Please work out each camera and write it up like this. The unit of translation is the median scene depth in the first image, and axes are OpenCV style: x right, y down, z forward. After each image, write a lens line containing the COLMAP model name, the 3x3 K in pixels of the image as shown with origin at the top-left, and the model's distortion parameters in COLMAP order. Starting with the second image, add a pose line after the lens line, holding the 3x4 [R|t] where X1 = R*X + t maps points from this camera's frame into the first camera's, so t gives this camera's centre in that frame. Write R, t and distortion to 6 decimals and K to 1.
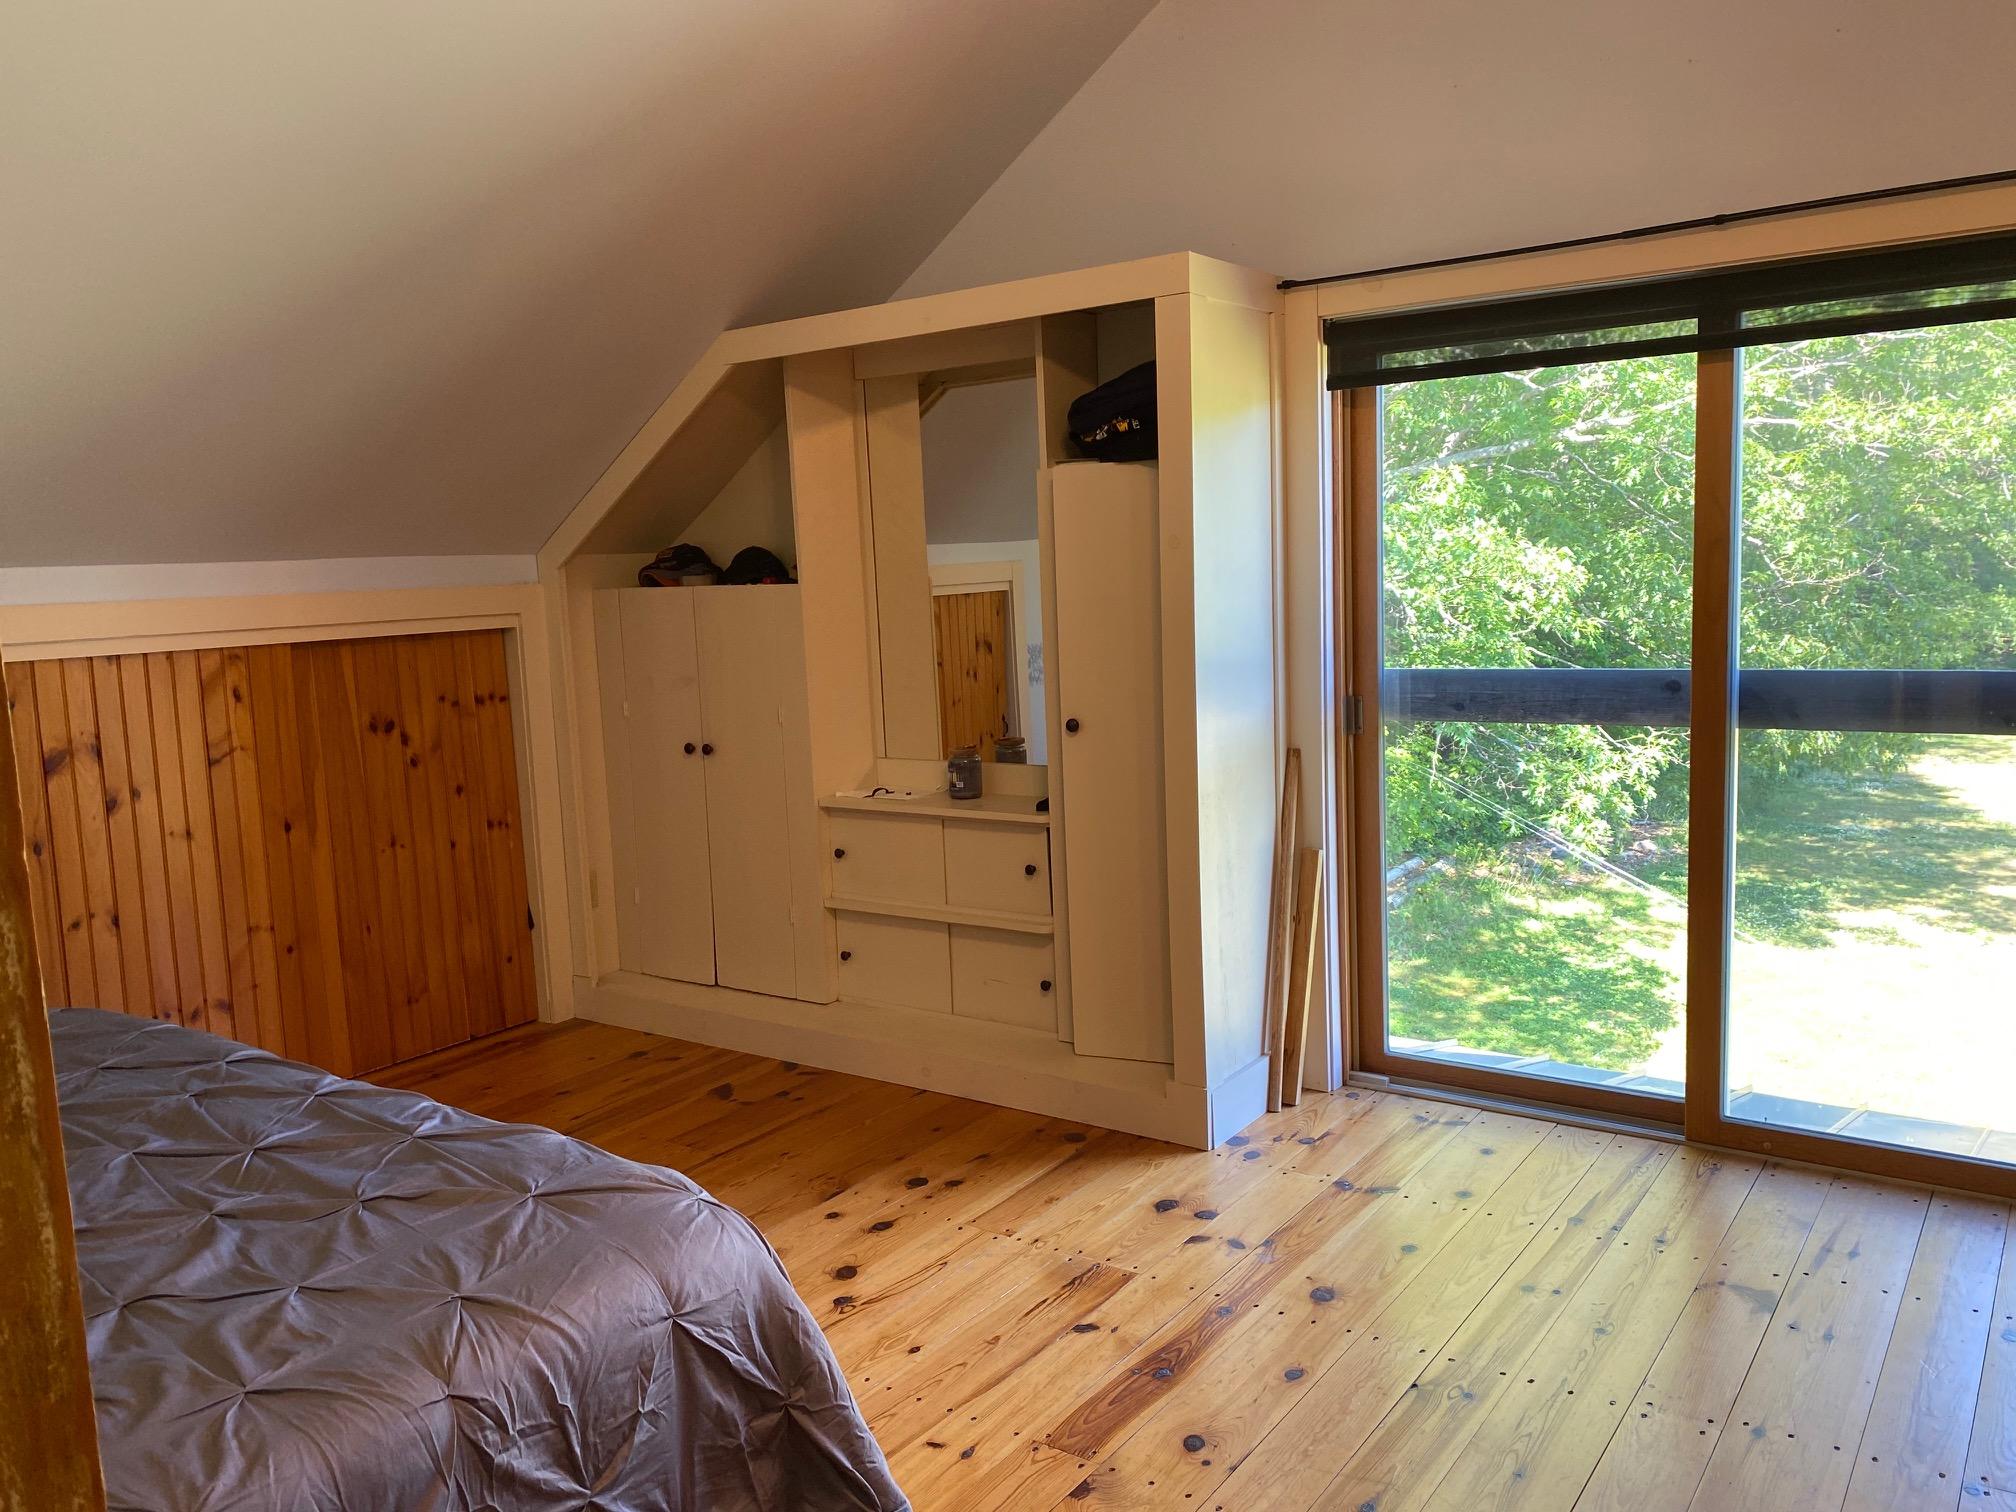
lens RADIAL K [[1542.1, 0, 1010.1], [0, 1542.1, 758.1], [0, 0, 1]] dist [0.049957, -0.035201]
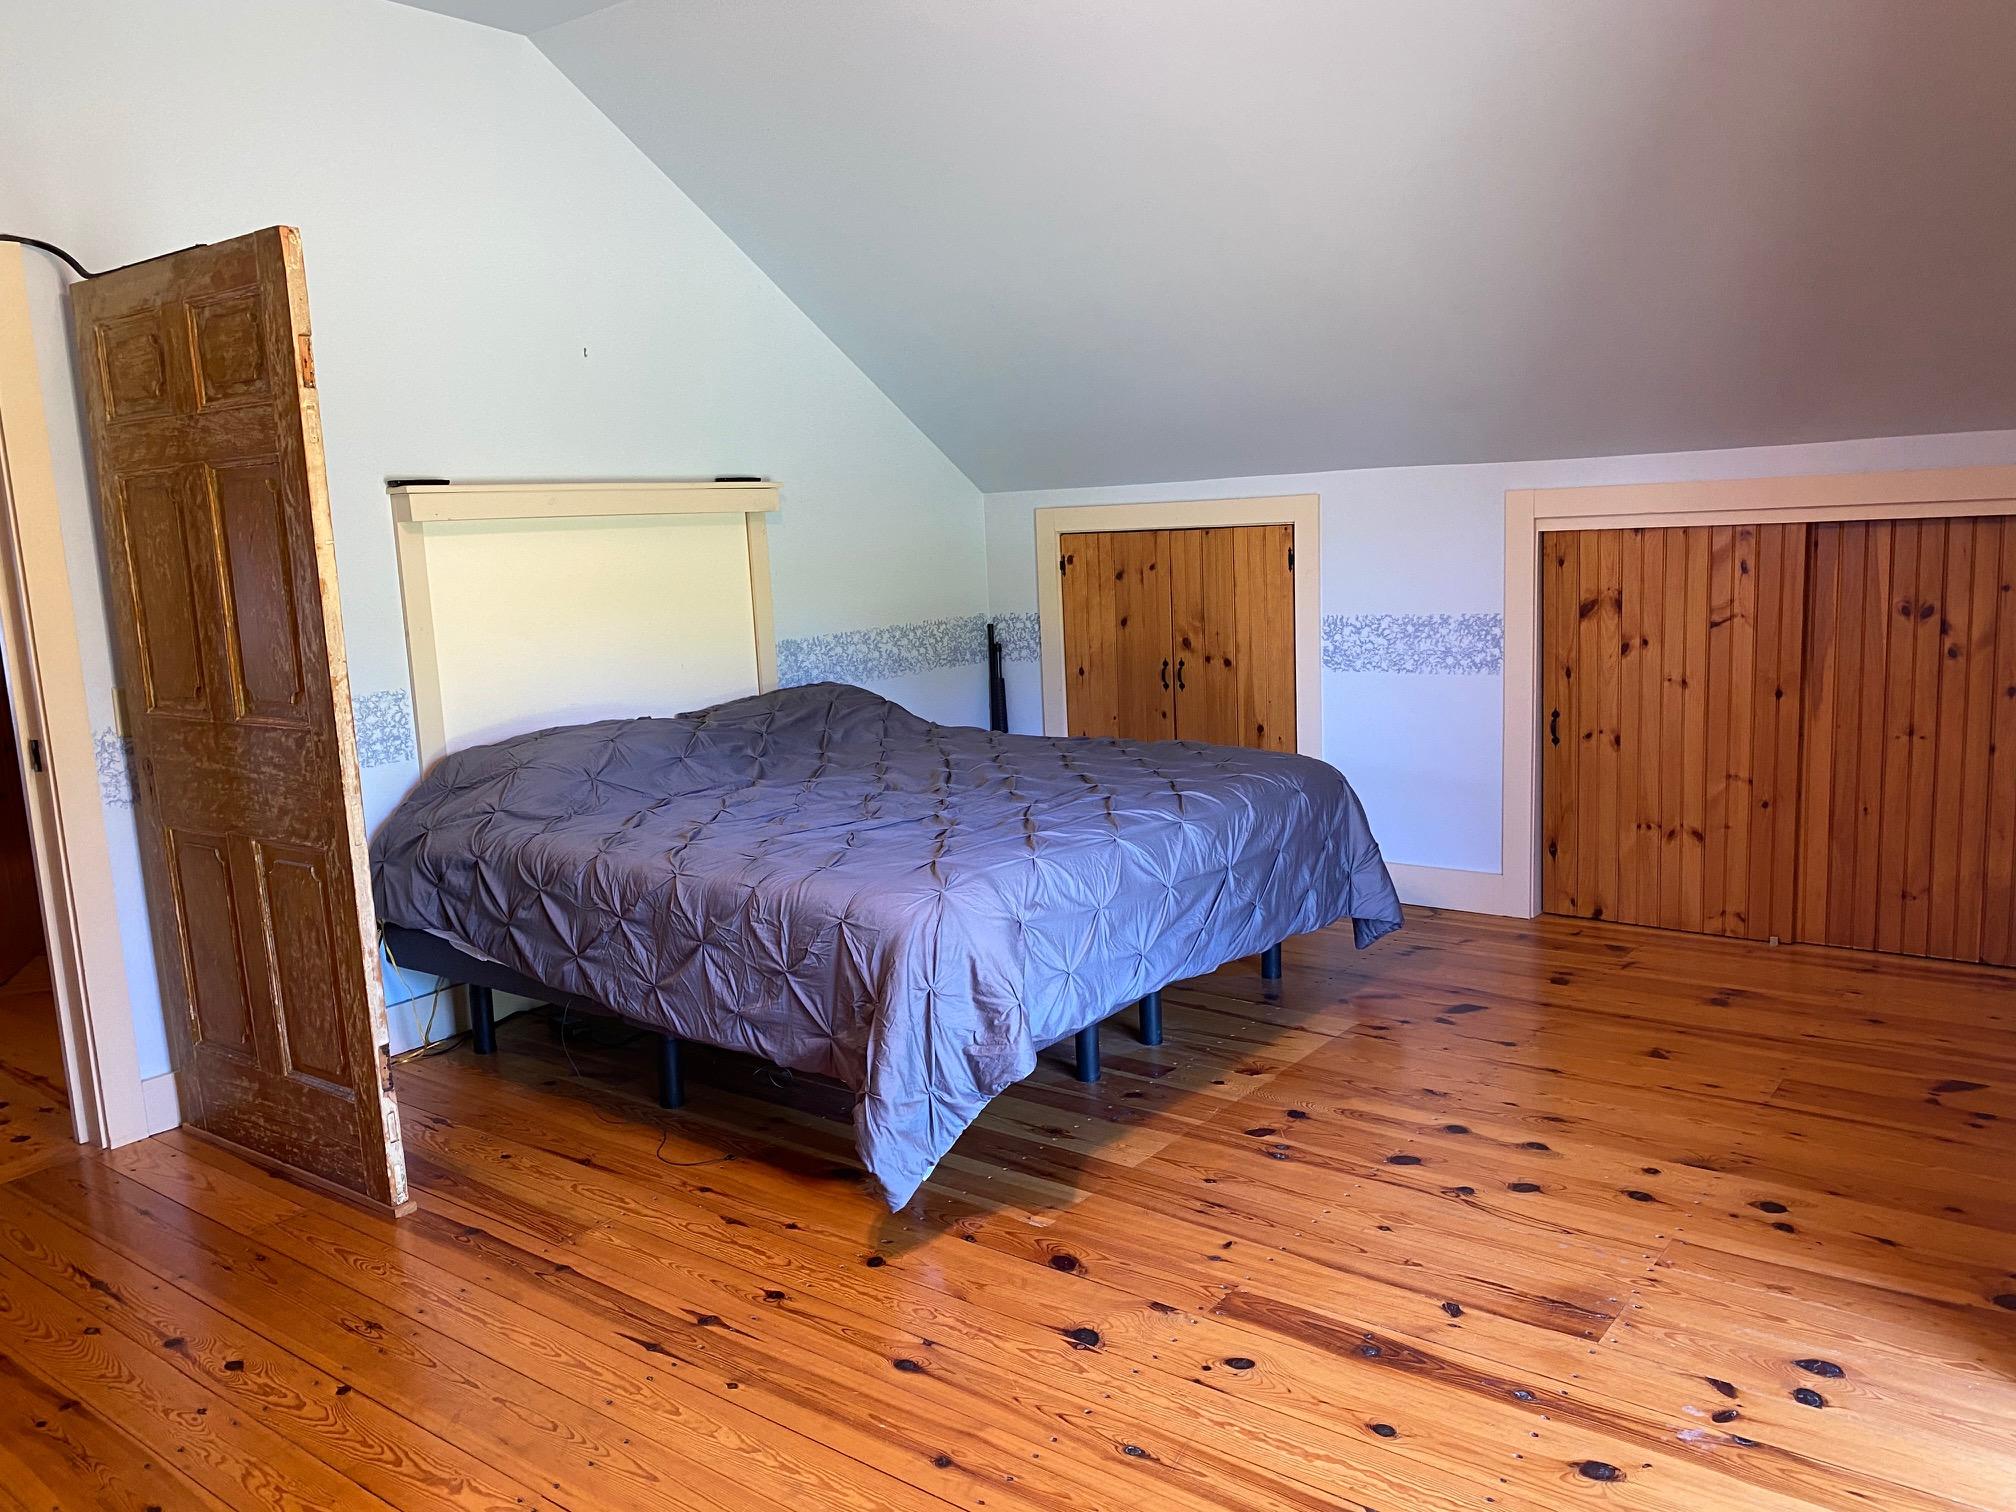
lens RADIAL K [[1542.1, 0, 1011.6], [0, 1542.1, 752.6], [0, 0, 1]] dist [0.049957, -0.035201]
pose [[-0.032101, 0.193466, -0.980582, 0.657357], [-0.077752, 0.977631, 0.195429, -0.090383], [0.996456, 0.082516, -0.016341, 0.517847]]
